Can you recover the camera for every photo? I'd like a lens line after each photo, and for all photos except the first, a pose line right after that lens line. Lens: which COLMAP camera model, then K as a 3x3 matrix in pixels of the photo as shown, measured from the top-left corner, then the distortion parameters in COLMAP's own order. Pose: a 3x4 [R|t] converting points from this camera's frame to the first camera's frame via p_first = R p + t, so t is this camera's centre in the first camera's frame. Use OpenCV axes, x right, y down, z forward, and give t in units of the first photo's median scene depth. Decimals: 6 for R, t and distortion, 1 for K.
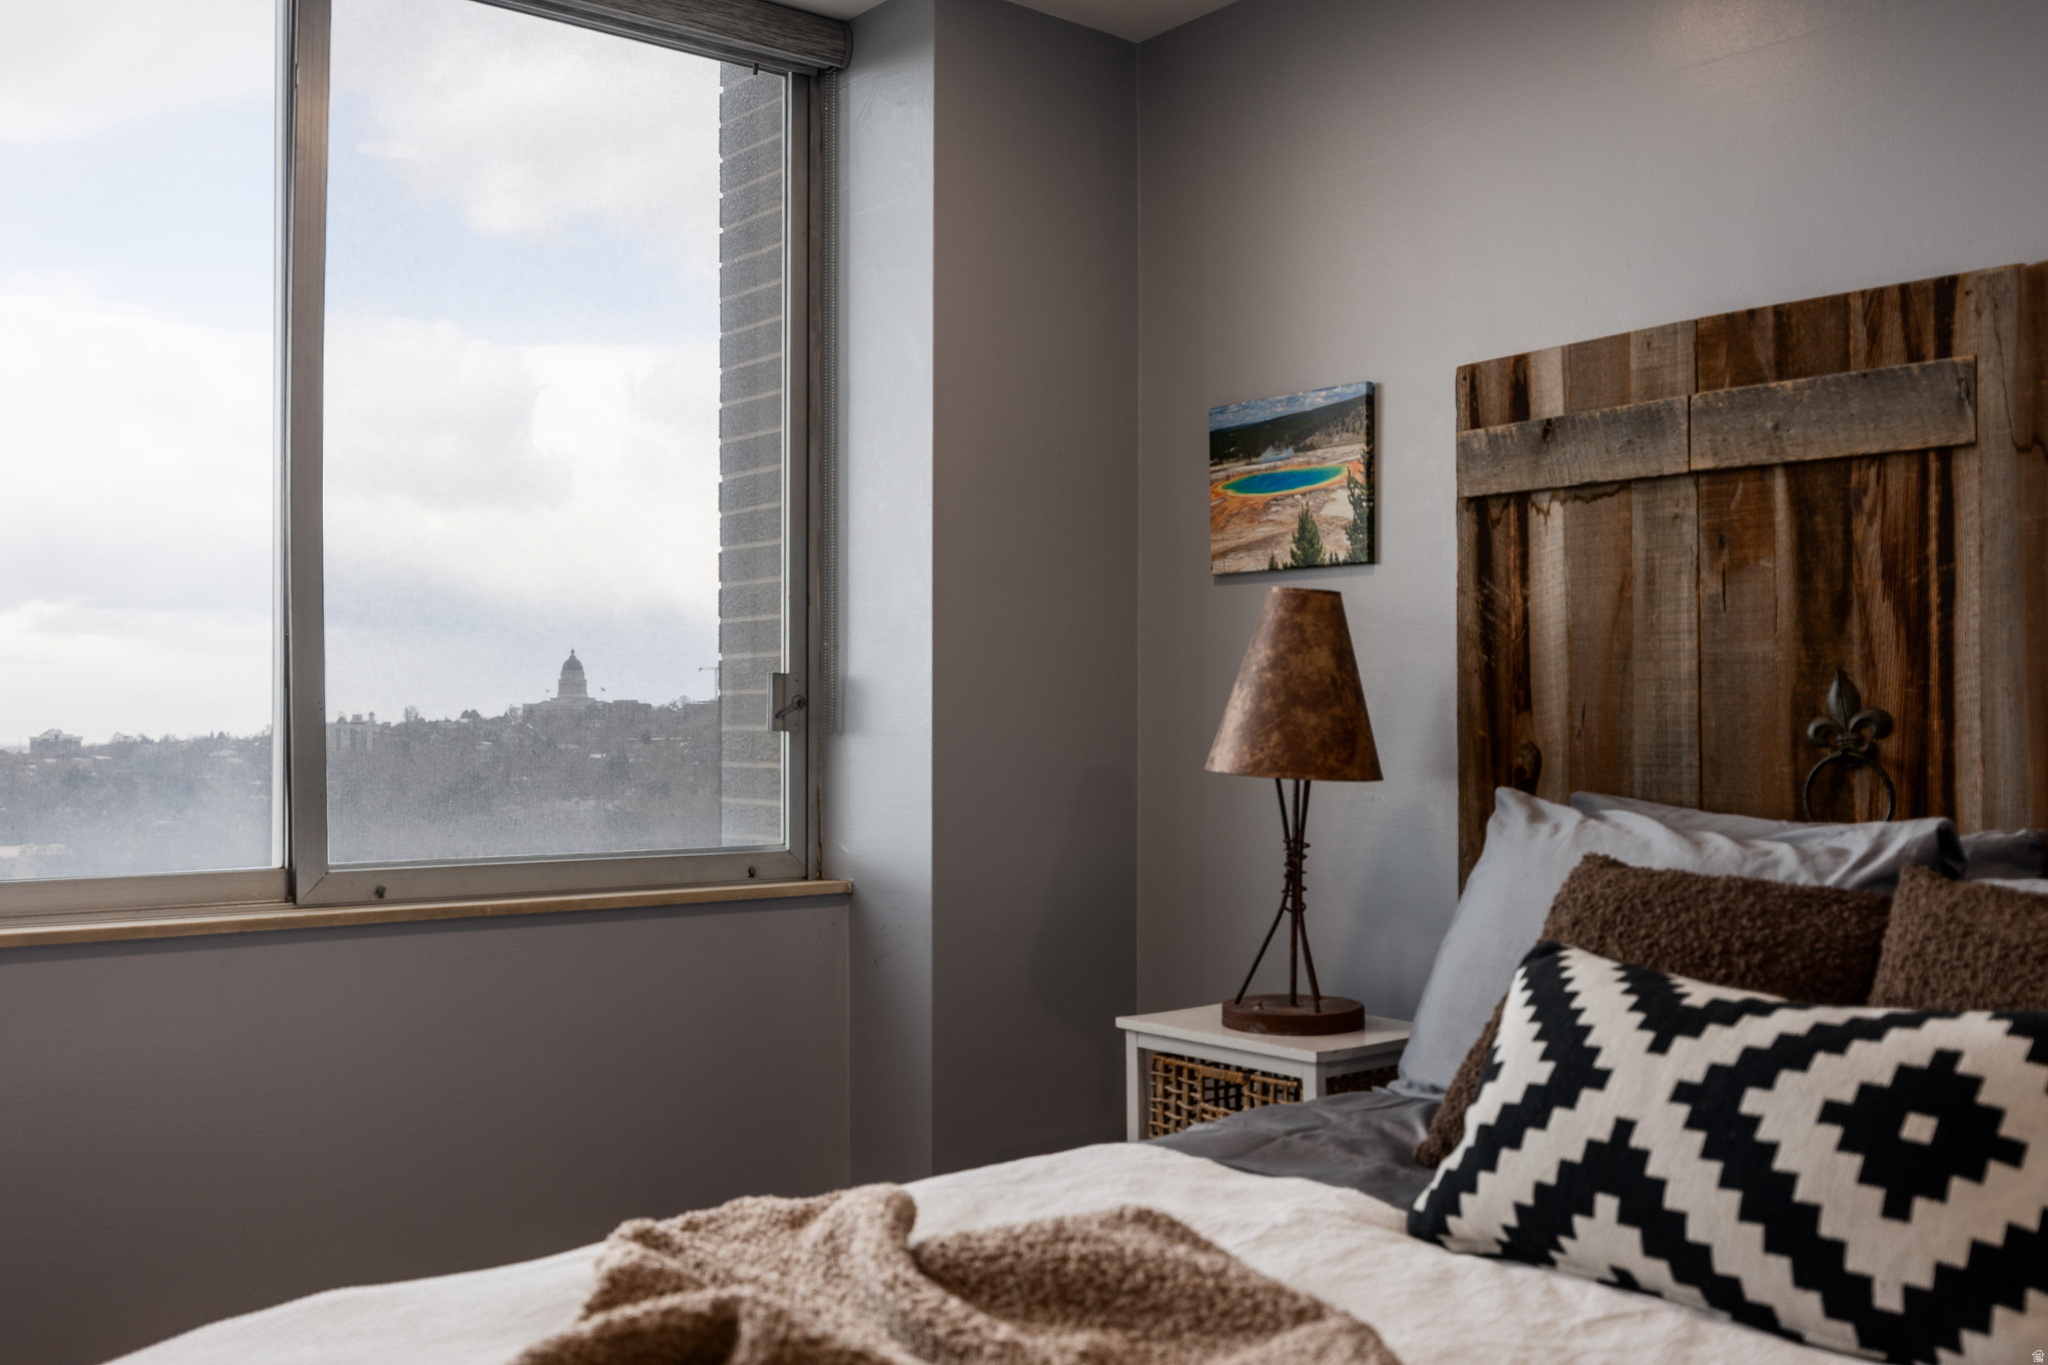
lens RADIAL K [[2006.3, 0, 1021.2], [0, 2006.3, 695.3], [0, 0, 1]] dist [-0.008784, 0.000000]
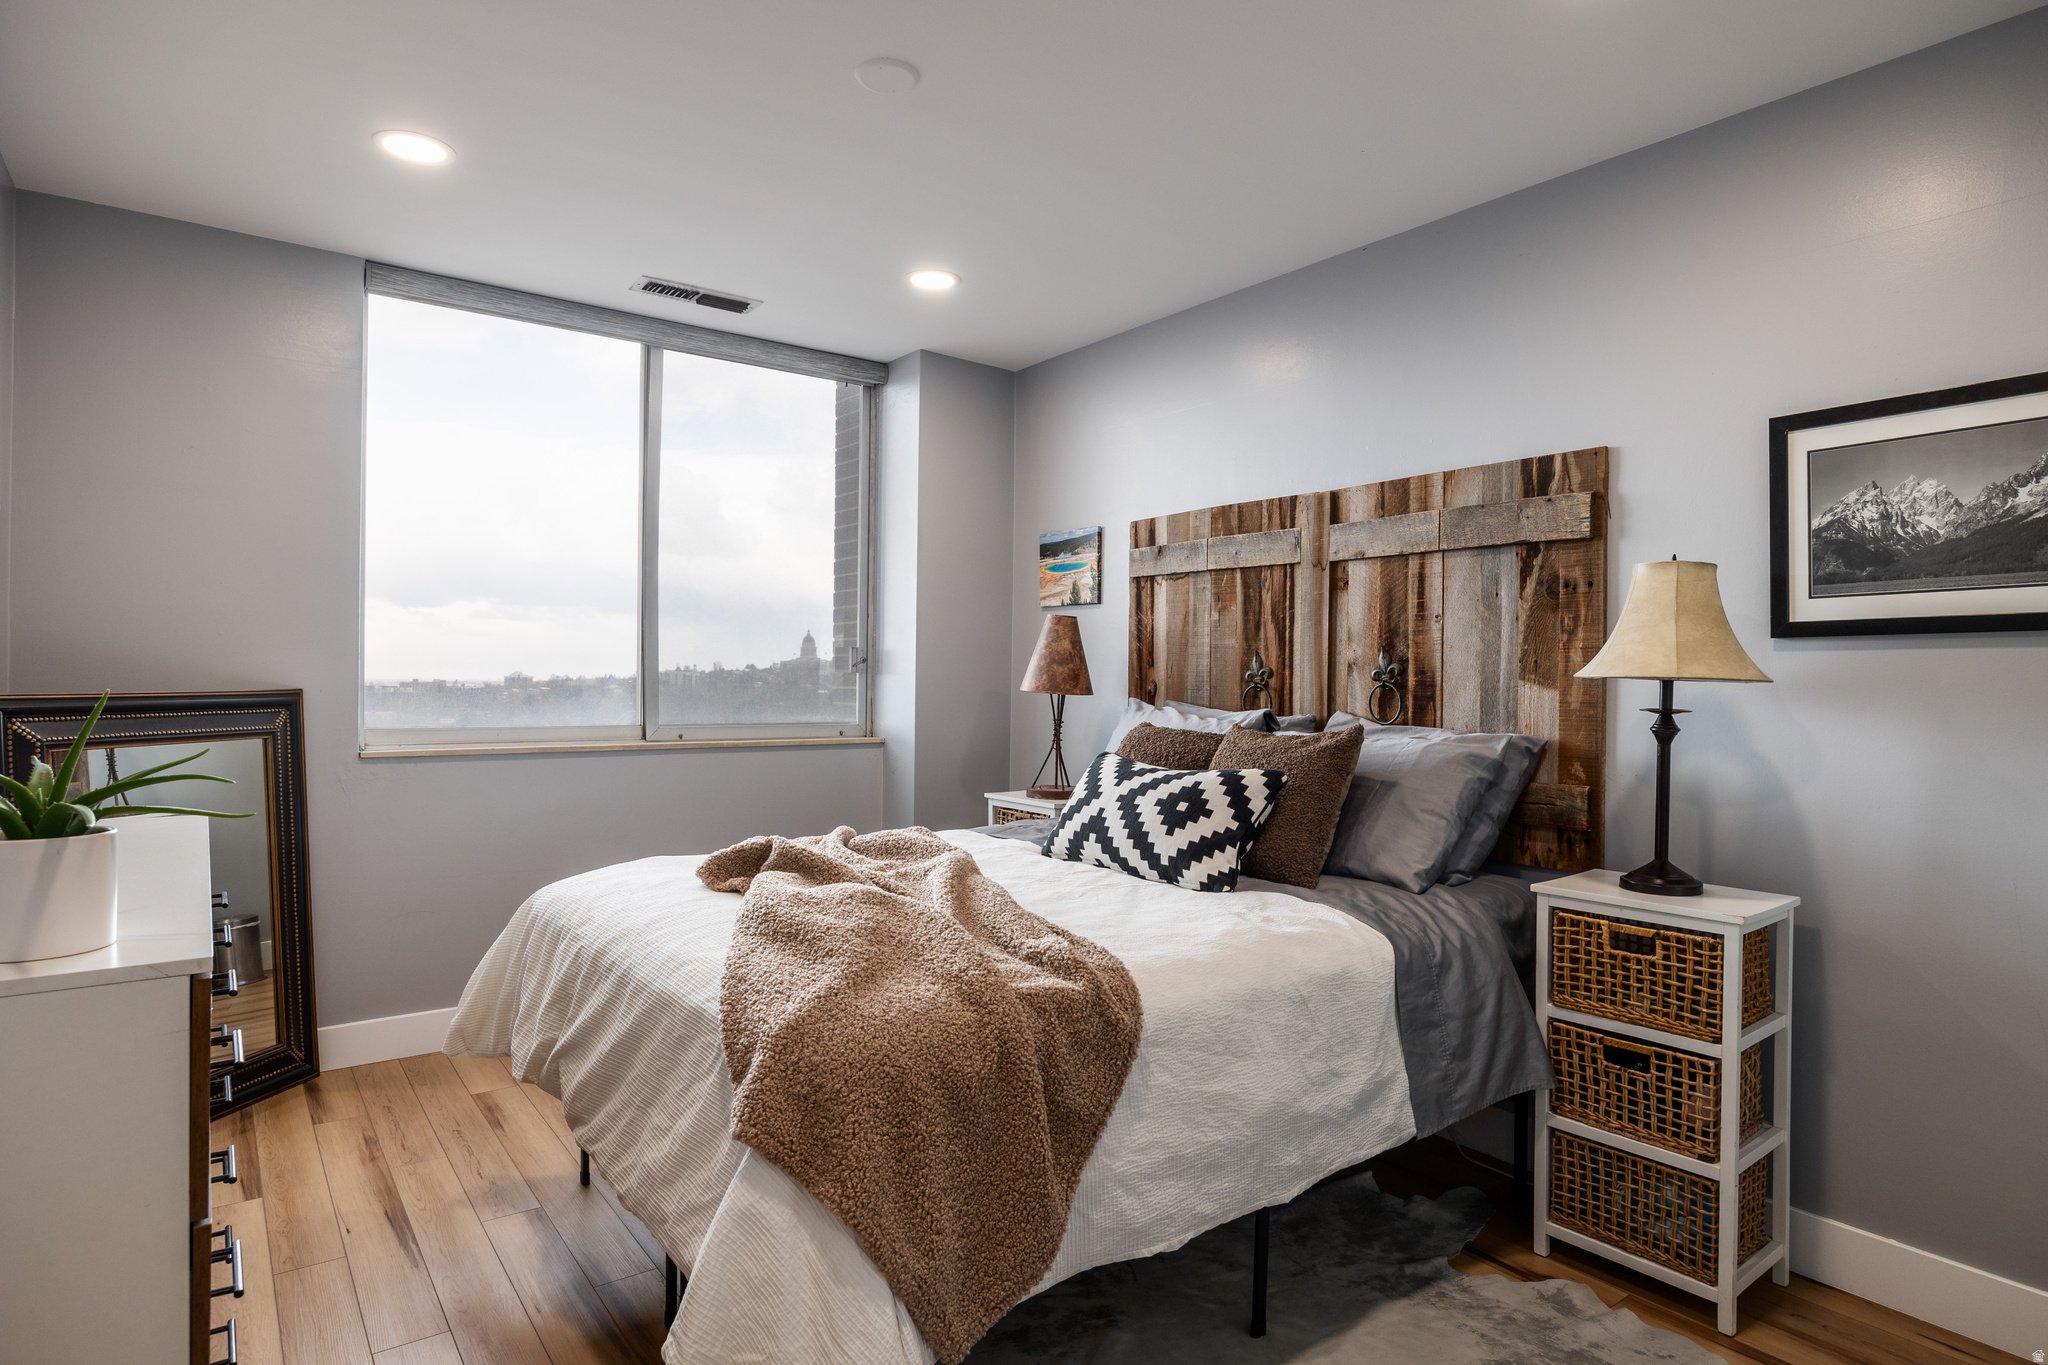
lens RADIAL K [[1171.7, 0, 1029.1], [0, 1171.7, 673.8], [0, 0, 1]] dist [0.005307, 0.000152]
pose [[0.999319, 0.010654, -0.035333, 0.164285], [-0.010201, 0.999864, 0.012981, -0.000616], [0.035466, -0.012611, 0.999291, -0.435883]]
